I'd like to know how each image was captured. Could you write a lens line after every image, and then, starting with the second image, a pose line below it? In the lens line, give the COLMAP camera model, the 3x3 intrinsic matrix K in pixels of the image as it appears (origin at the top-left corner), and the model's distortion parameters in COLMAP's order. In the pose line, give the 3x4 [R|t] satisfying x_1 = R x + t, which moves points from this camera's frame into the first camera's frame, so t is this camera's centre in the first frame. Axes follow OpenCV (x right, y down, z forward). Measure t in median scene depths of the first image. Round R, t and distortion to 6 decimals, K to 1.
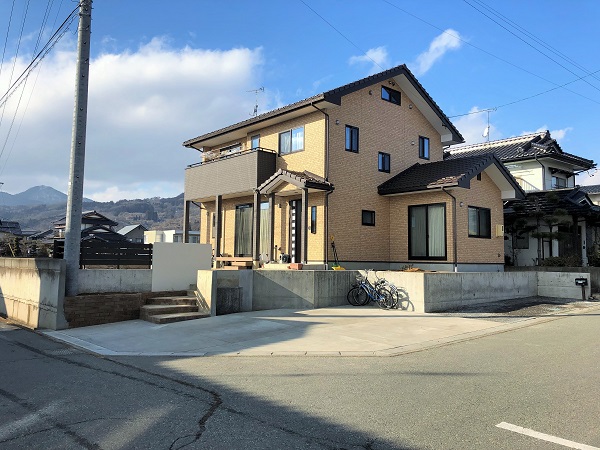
lens RADIAL K [[487.7, 0, 298.4], [0, 487.7, 222.7], [0, 0, 1]] dist [0.070732, -0.088886]
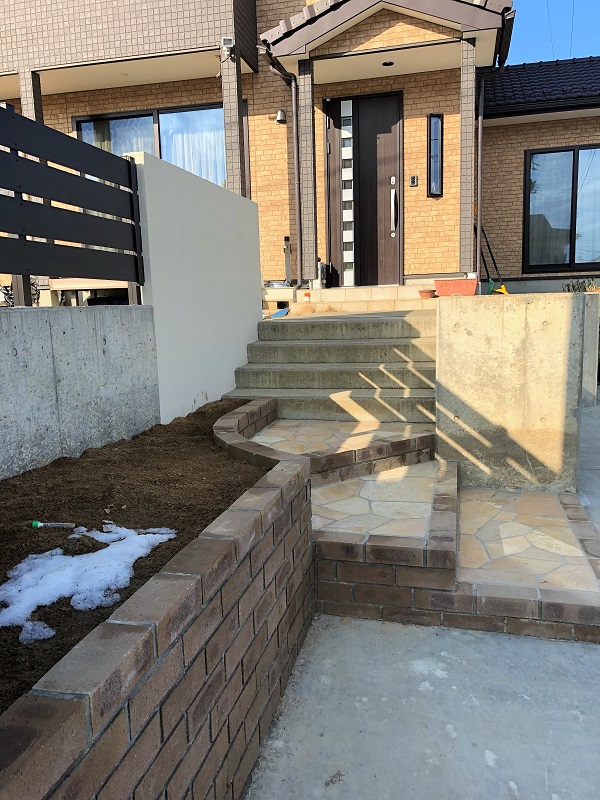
lens RADIAL K [[650.3, 0, 300.0], [0, 650.3, 400.0], [0, 0, 1]] dist [0.070732, -0.088886]
pose [[0.822020, -0.119992, 0.556673, -0.313249], [-0.002343, 0.976827, 0.214016, 0.061273], [-0.569453, -0.177230, 0.802691, 0.611074]]
